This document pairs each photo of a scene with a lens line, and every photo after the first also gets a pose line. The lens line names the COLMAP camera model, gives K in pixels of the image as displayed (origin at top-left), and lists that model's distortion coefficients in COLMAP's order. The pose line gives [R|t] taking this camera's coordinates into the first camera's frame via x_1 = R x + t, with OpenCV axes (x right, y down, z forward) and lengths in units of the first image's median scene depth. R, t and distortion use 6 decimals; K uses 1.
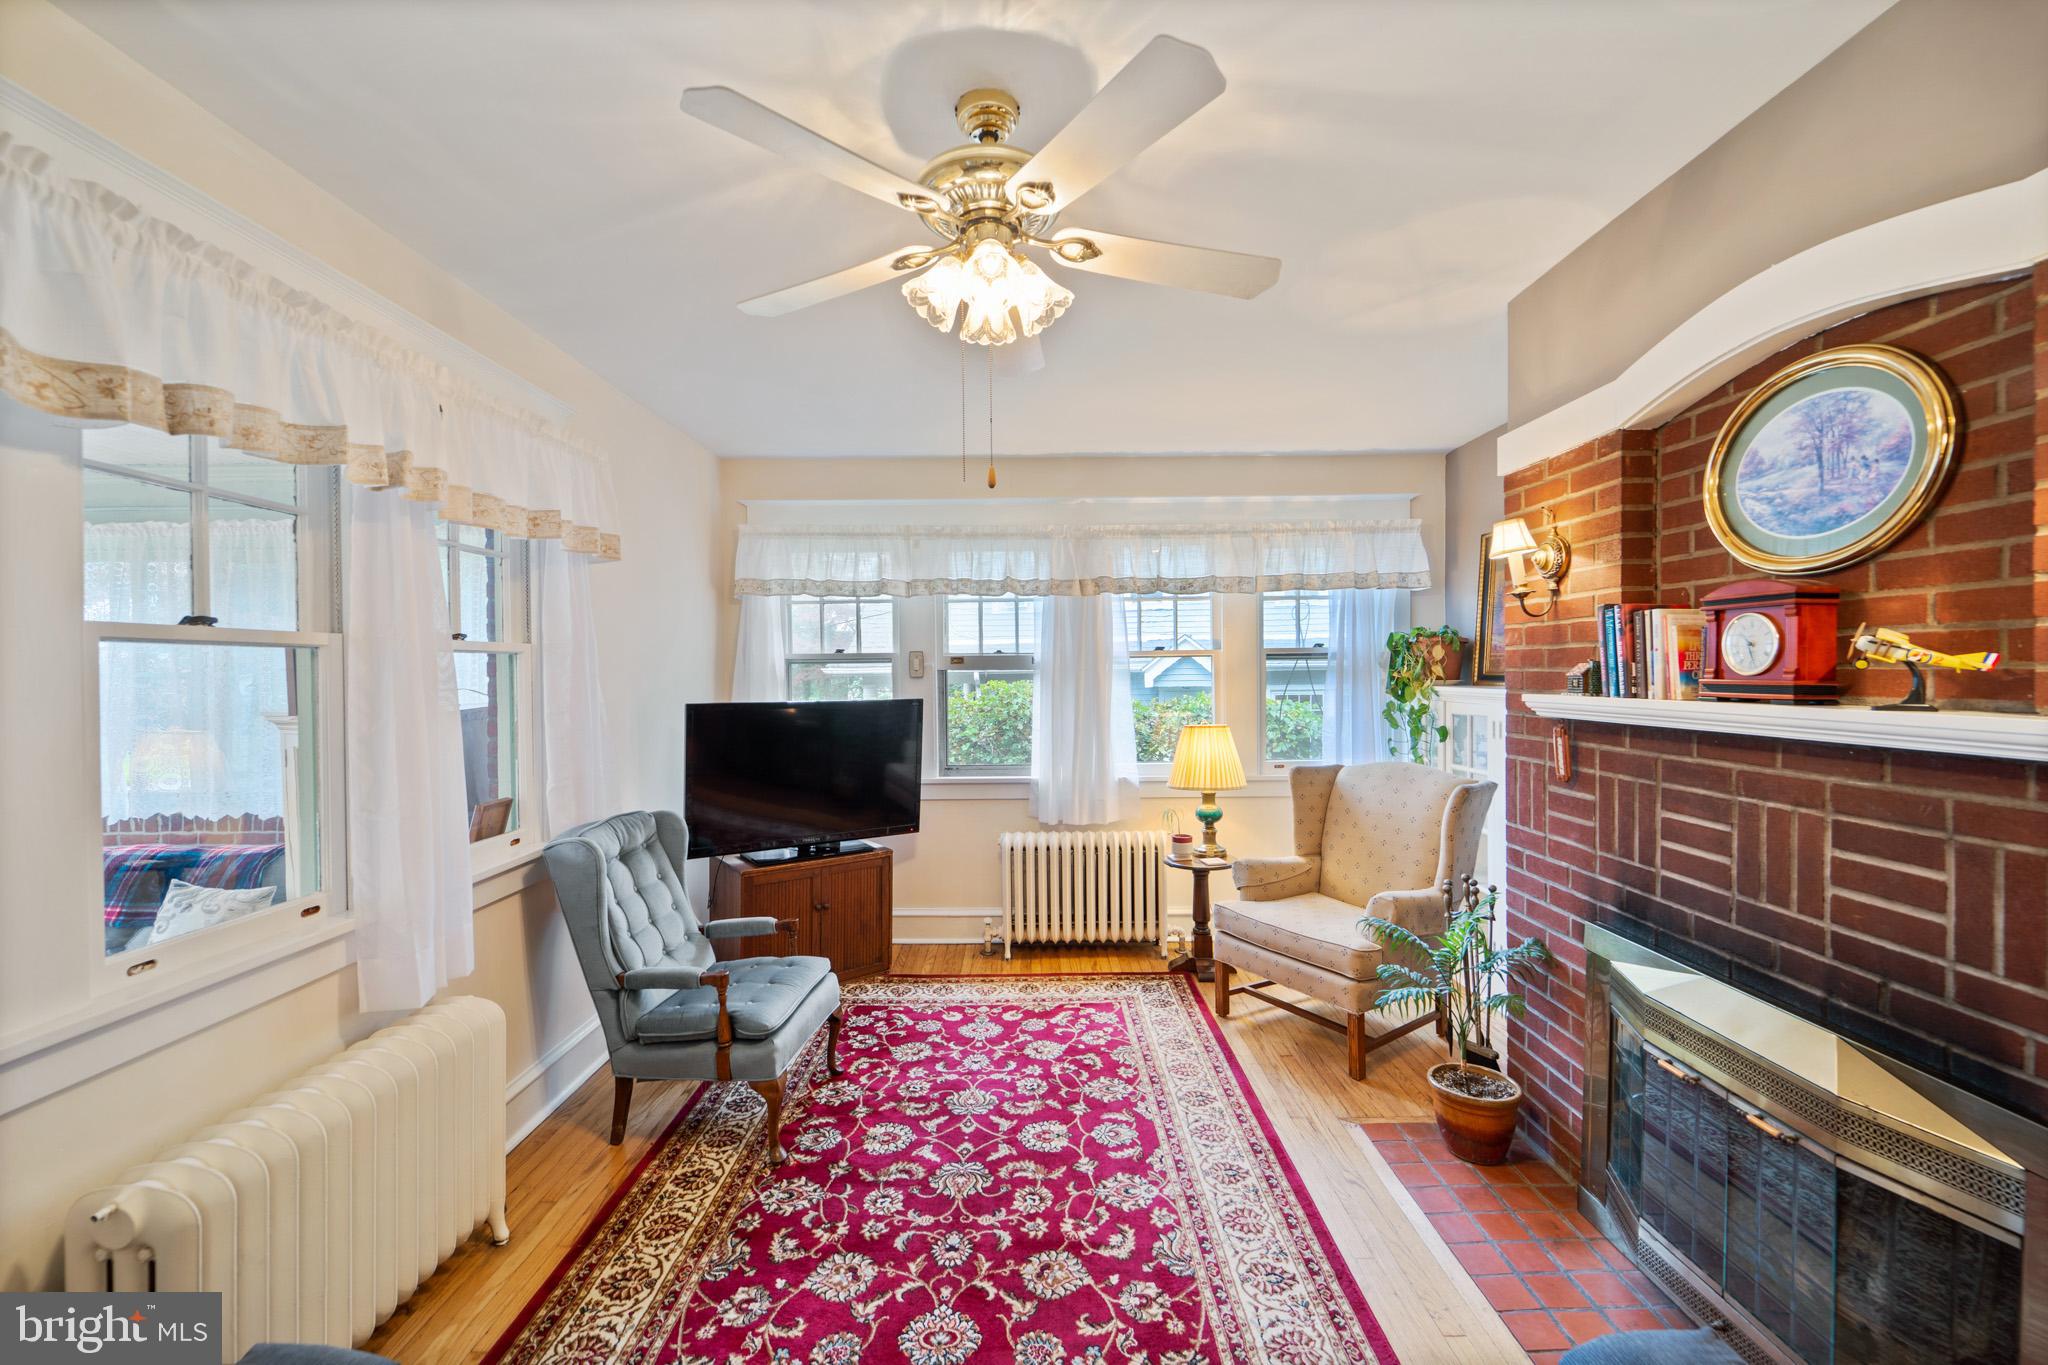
lens RADIAL K [[827.3, 0, 1029.2], [0, 827.3, 689.0], [0, 0, 1]] dist [-0.001490, -0.000158]
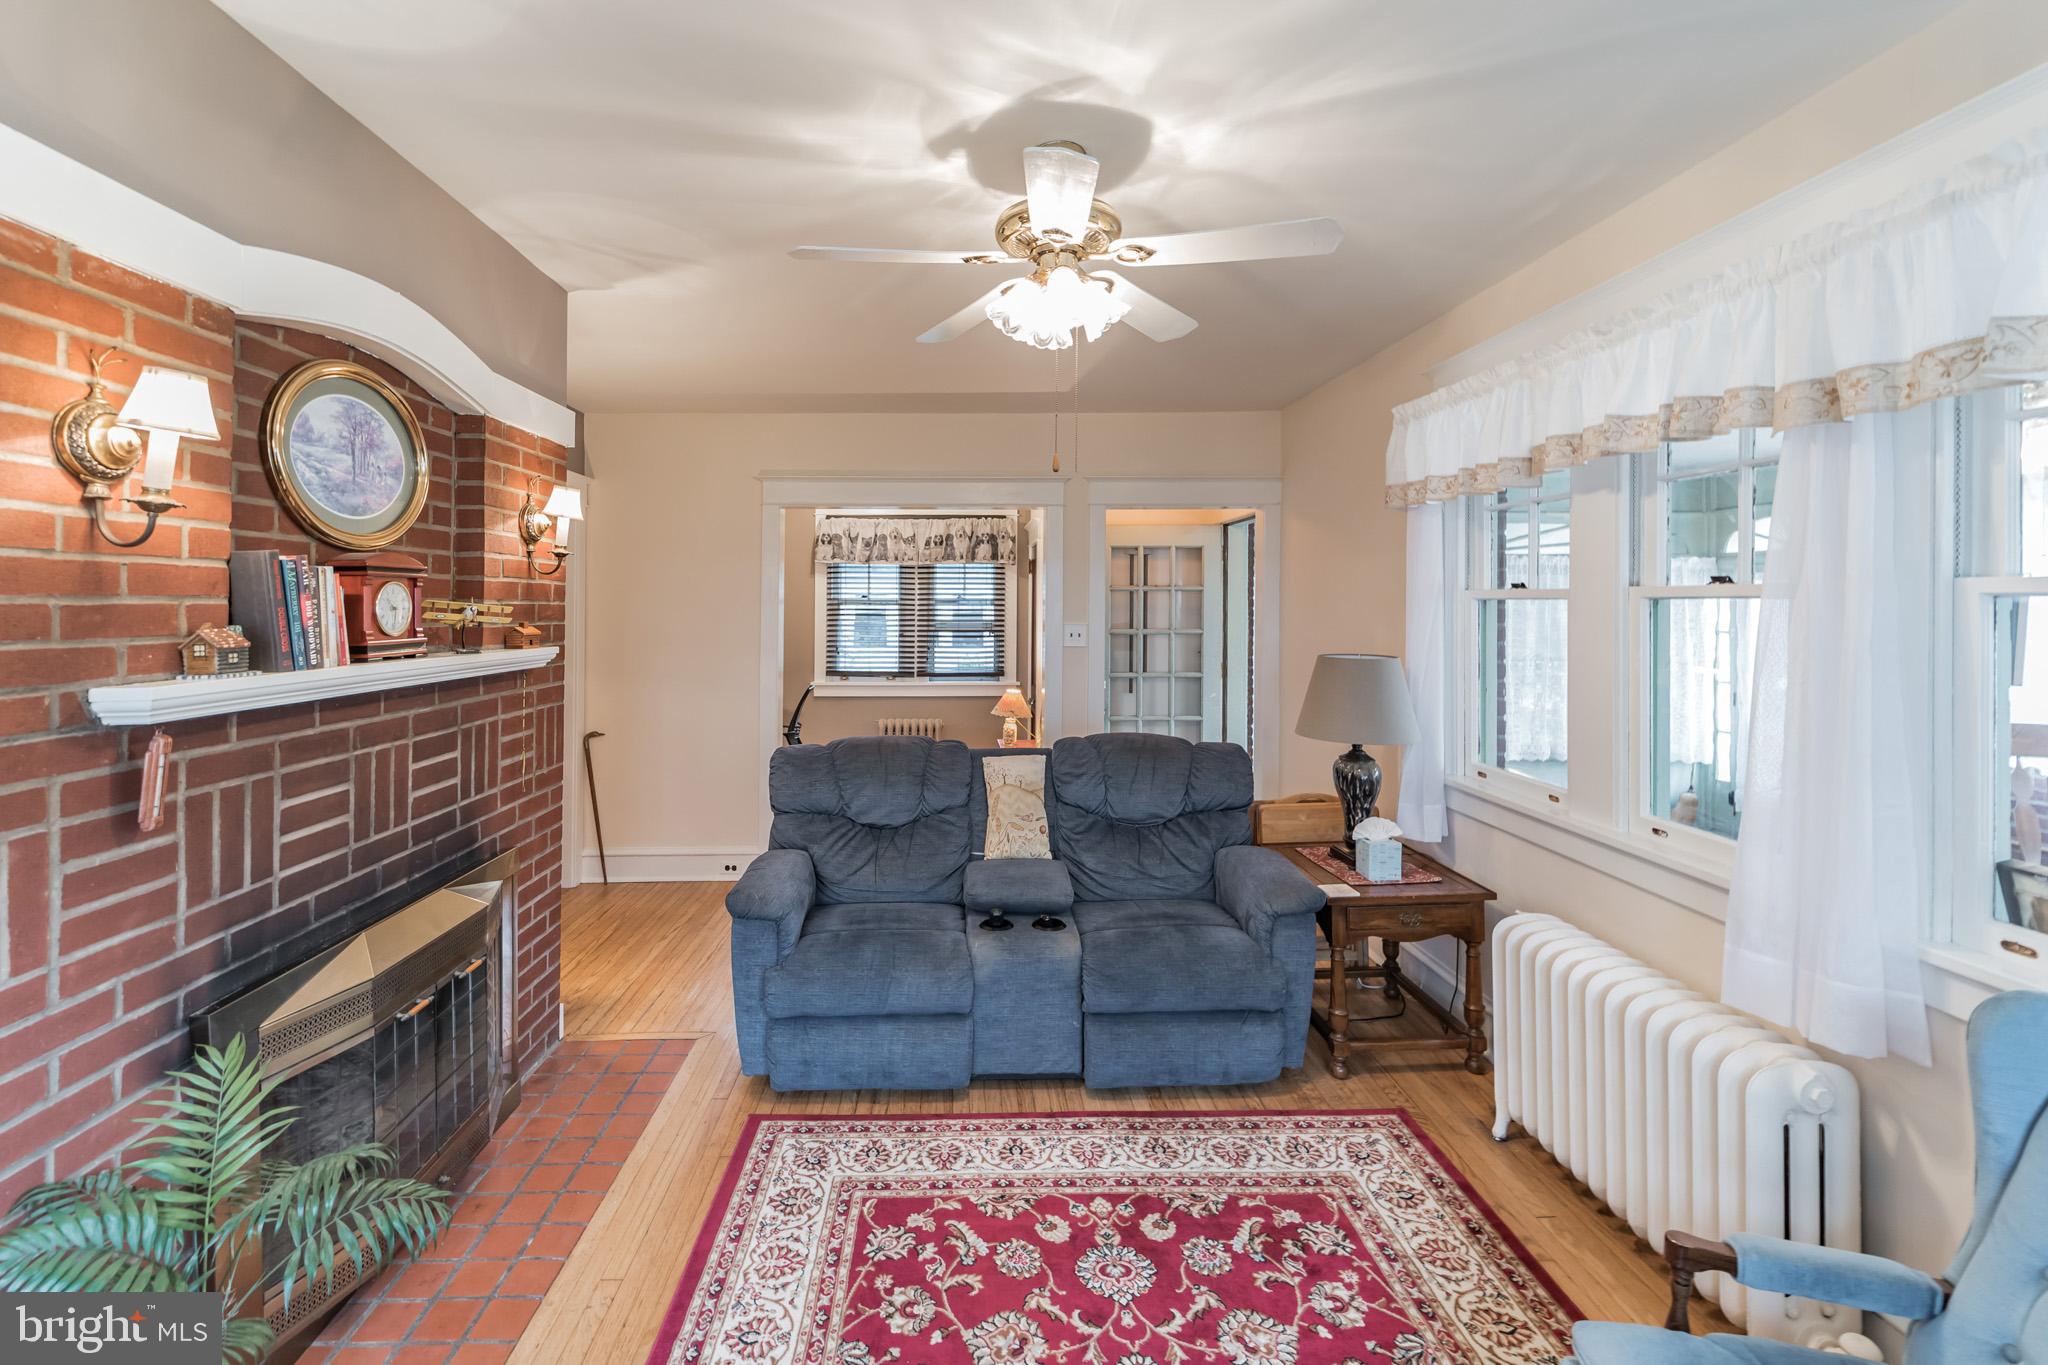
lens RADIAL K [[828.5, 0, 1096.7], [0, 828.5, 585.7], [0, 0, 1]] dist [-0.000920, -0.000085]
pose [[-0.987089, 0.002101, -0.160159, 0.079036], [0.002147, 0.999998, -0.000111, -0.072827], [0.160158, -0.000453, -0.987091, 1.989614]]
